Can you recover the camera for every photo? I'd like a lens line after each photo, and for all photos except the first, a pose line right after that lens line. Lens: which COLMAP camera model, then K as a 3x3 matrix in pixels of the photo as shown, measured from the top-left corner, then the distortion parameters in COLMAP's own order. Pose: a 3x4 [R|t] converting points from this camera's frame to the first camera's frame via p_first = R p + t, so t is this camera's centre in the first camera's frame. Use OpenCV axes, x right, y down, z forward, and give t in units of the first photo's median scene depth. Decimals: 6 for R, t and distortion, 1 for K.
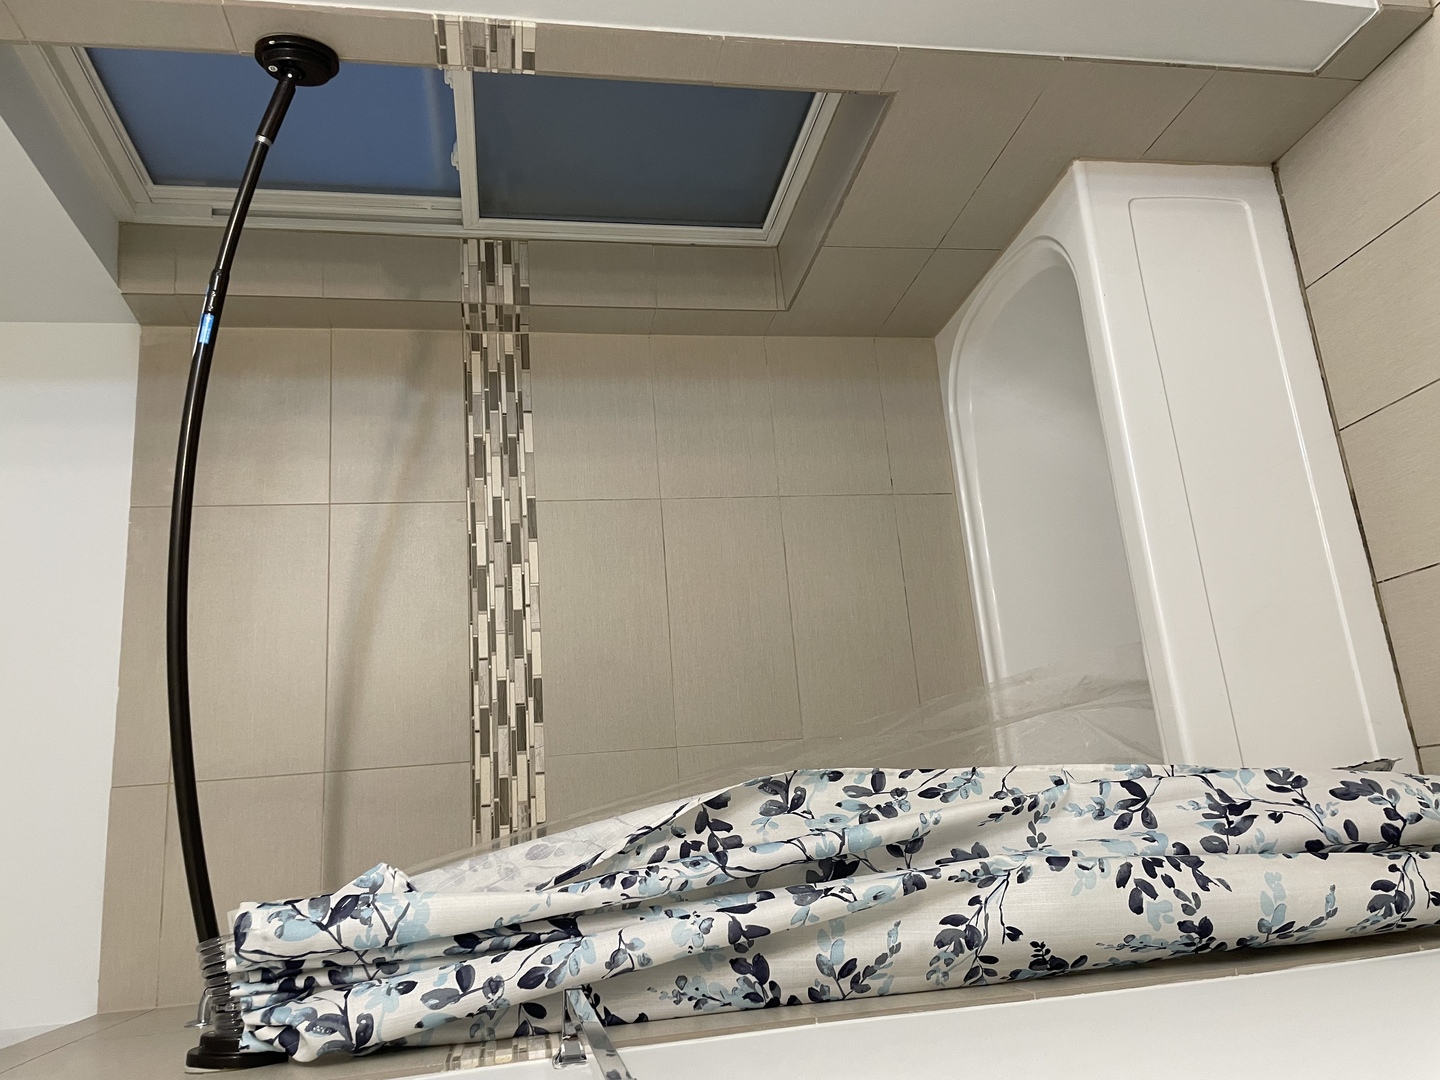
lens RADIAL K [[1083.1, 0, 731.5], [0, 1083.1, 537.8], [0, 0, 1]] dist [0.087090, -0.105472]
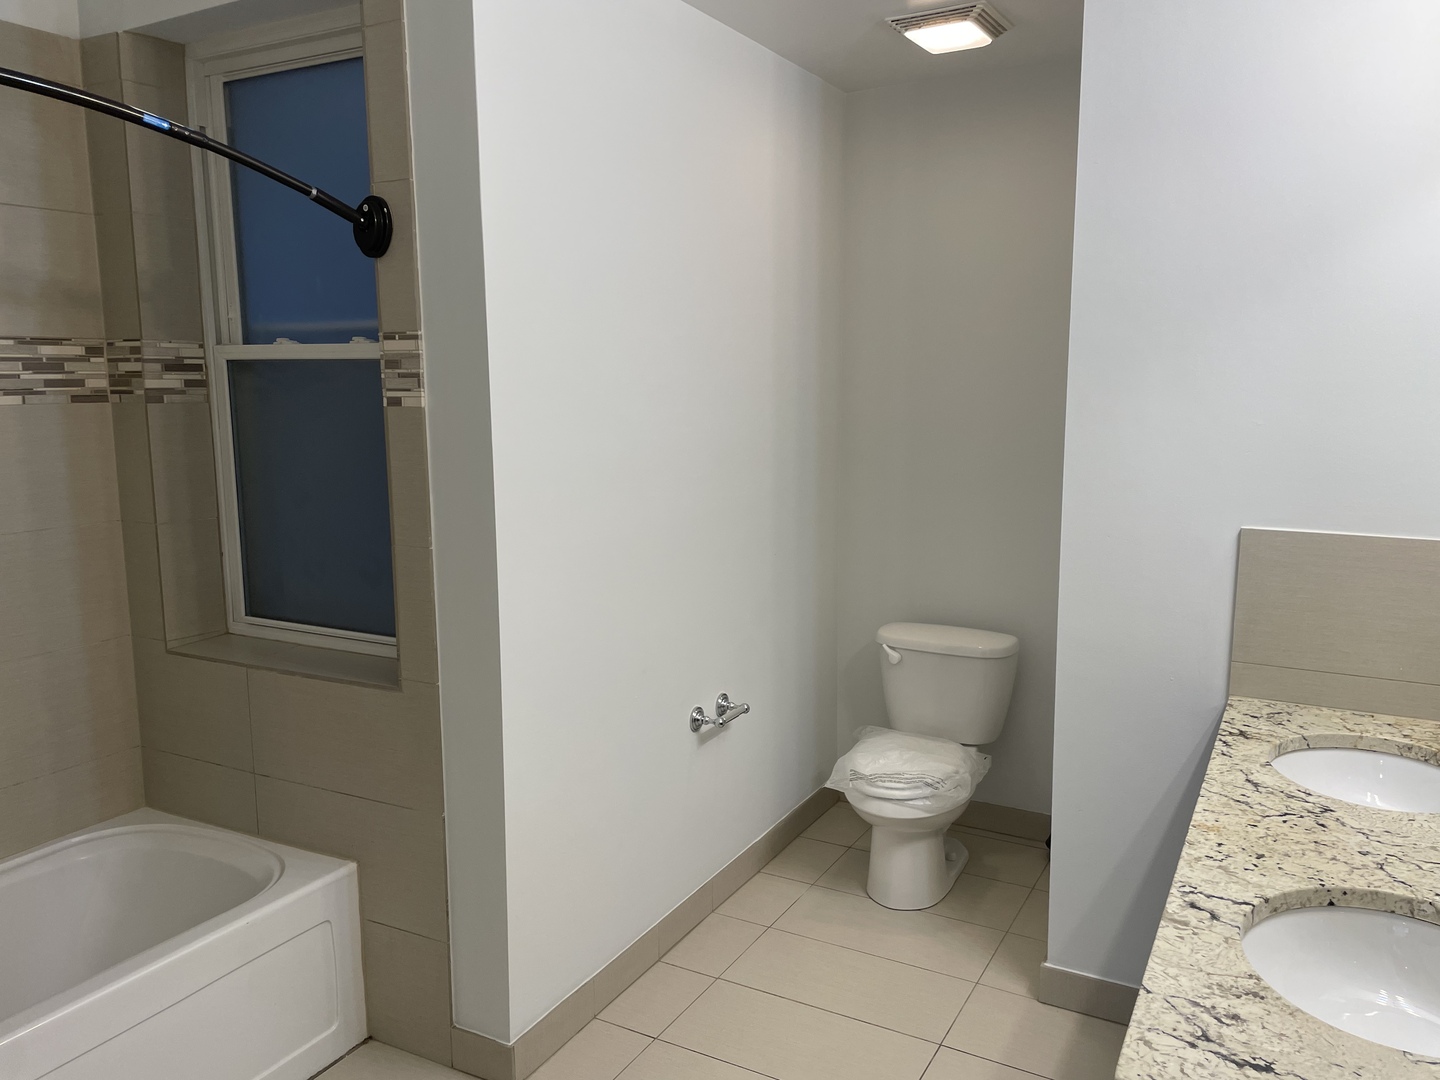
lens RADIAL K [[1083.1, 0, 731.5], [0, 1083.1, 537.8], [0, 0, 1]] dist [0.087090, -0.105472]
pose [[0.135053, 0.990684, -0.017475, 0.037434], [-0.693978, 0.081988, -0.715312, 0.164258], [-0.707216, 0.108733, 0.698586, -0.122570]]
